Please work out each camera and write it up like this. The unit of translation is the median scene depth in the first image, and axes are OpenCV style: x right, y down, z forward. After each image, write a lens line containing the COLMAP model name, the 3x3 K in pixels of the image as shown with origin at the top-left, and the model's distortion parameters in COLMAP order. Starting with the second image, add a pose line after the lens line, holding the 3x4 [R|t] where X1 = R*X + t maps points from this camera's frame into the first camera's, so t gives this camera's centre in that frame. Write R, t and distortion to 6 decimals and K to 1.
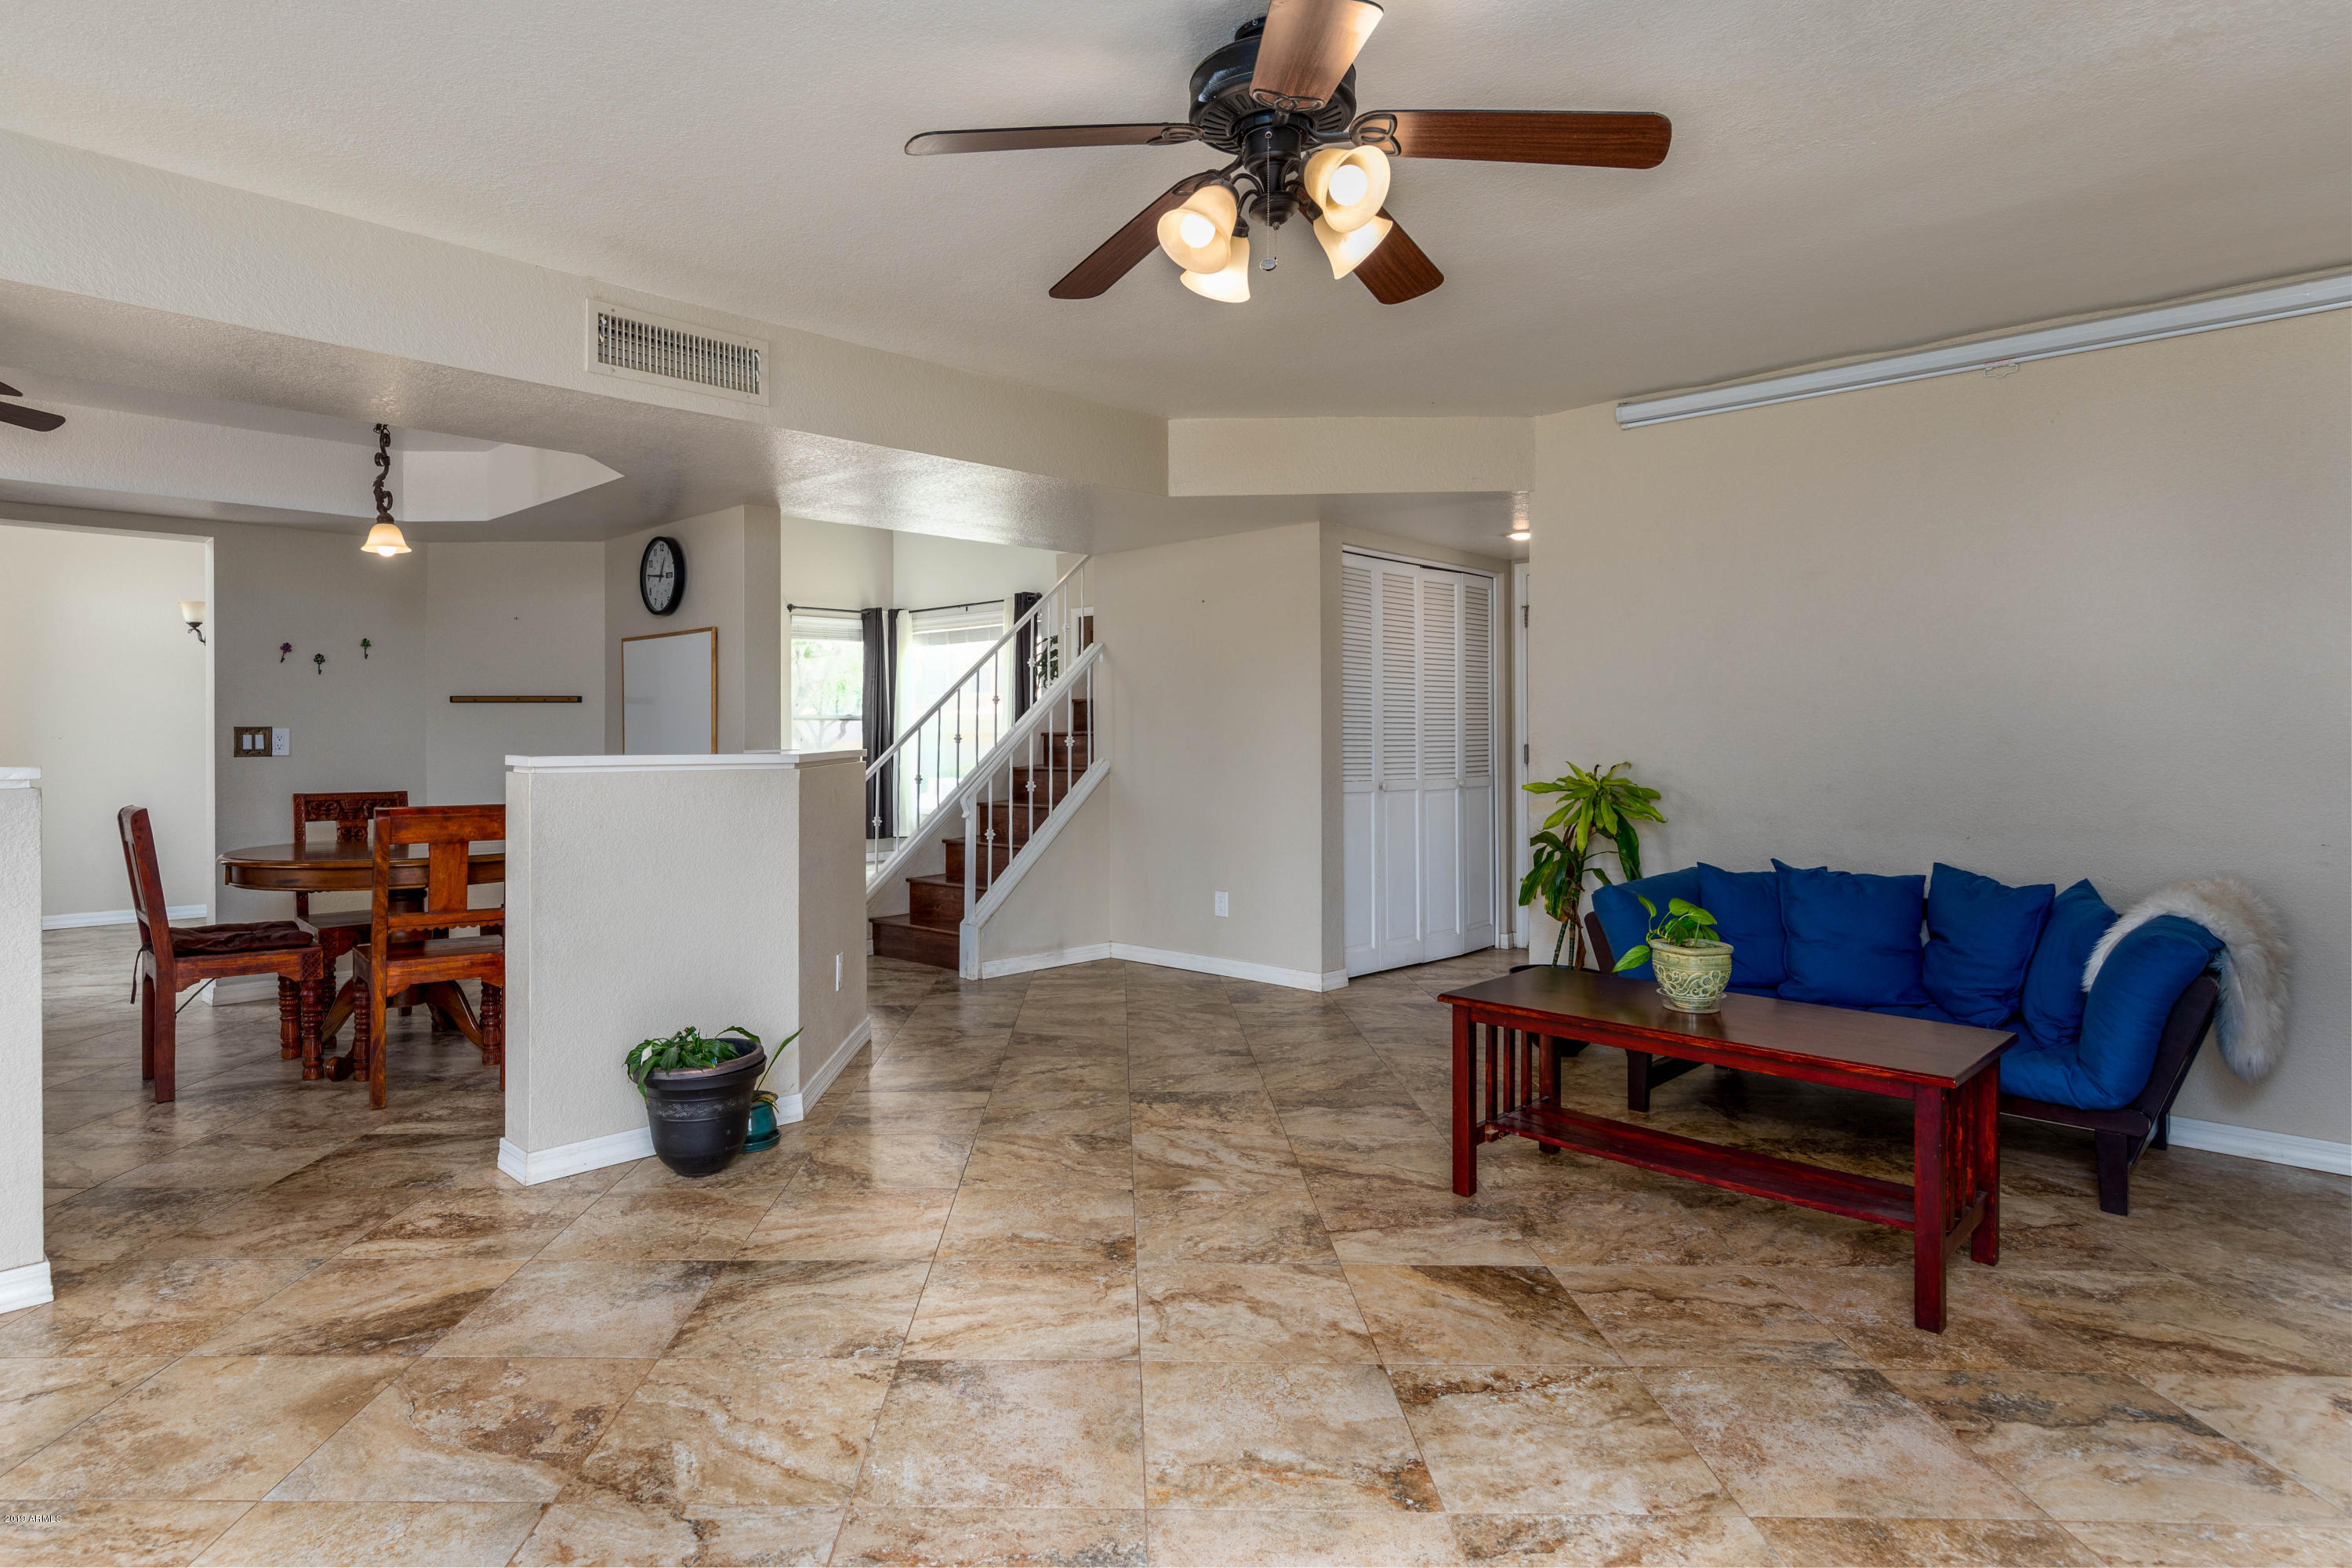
lens RADIAL K [[1284.2, 0, 1112.3], [0, 1284.2, 741.9], [0, 0, 1]] dist [0.009655, -0.000467]
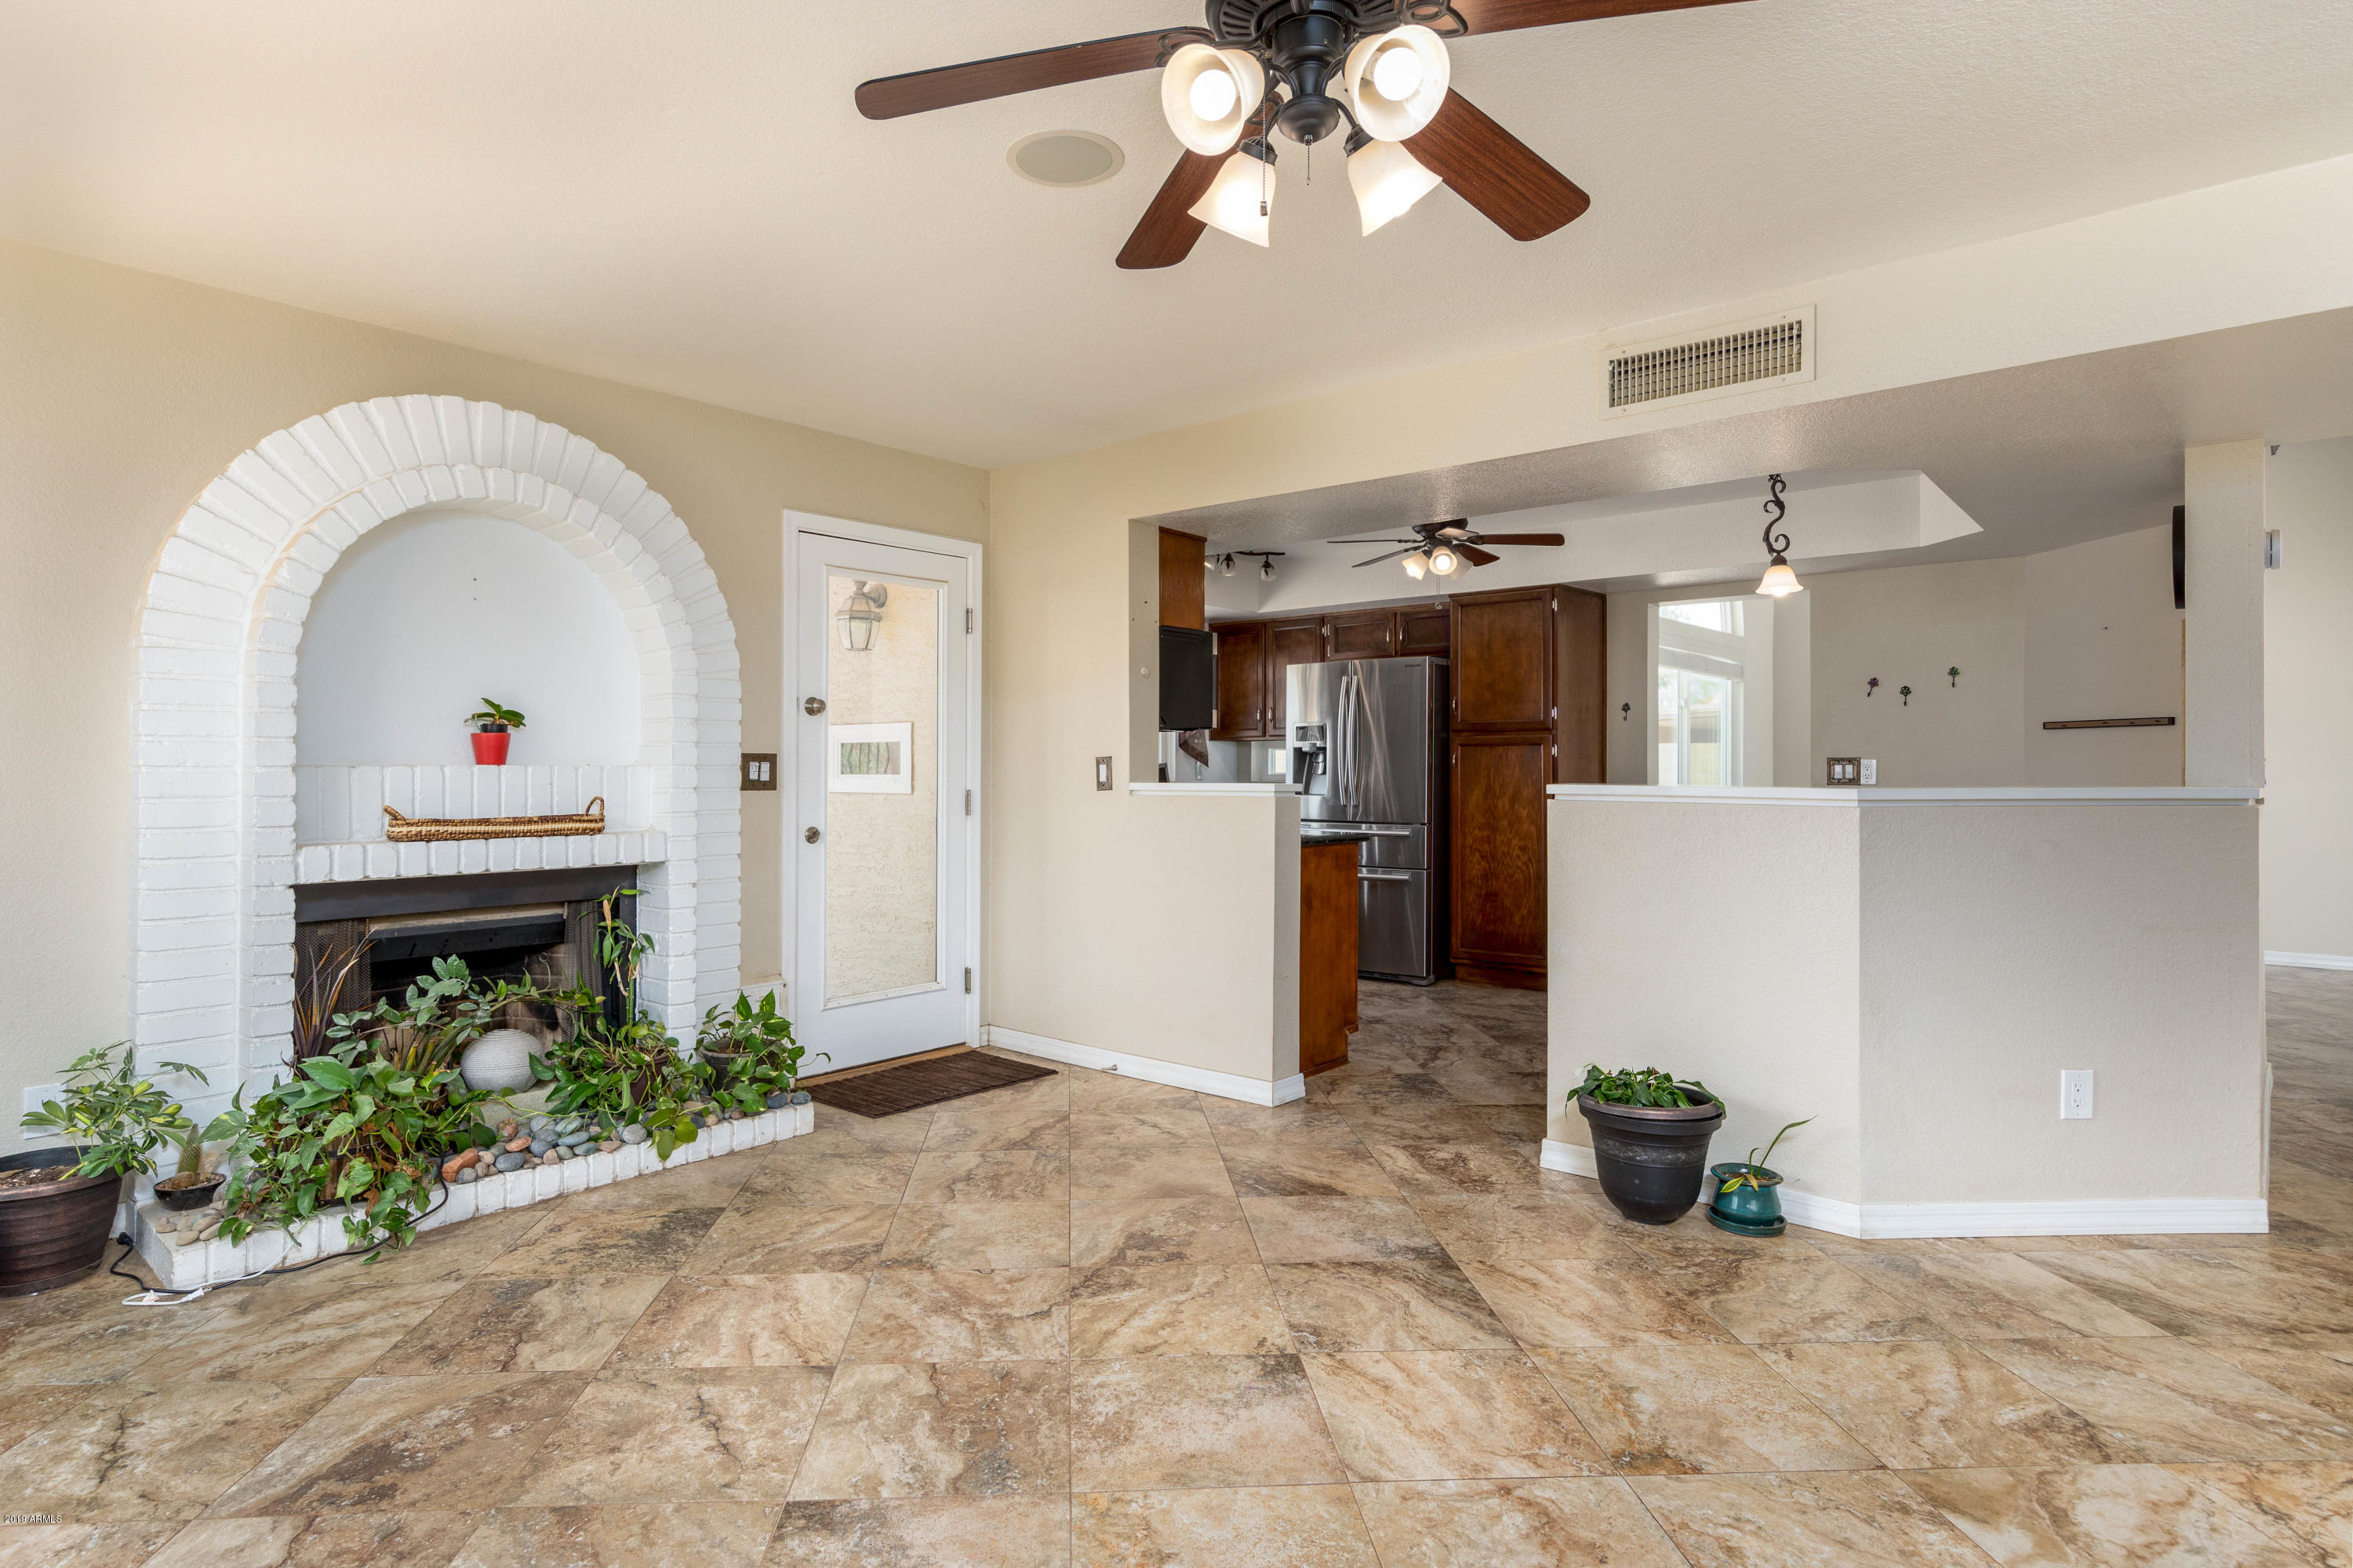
lens RADIAL K [[1284.8, 0, 1143.8], [0, 1284.8, 746.7], [0, 0, 1]] dist [0.009655, -0.000467]
pose [[0.057864, -0.014103, -0.998225, 0.756458], [-0.007173, 0.999869, -0.014542, -0.002033], [0.998299, 0.008001, 0.057755, 0.686304]]
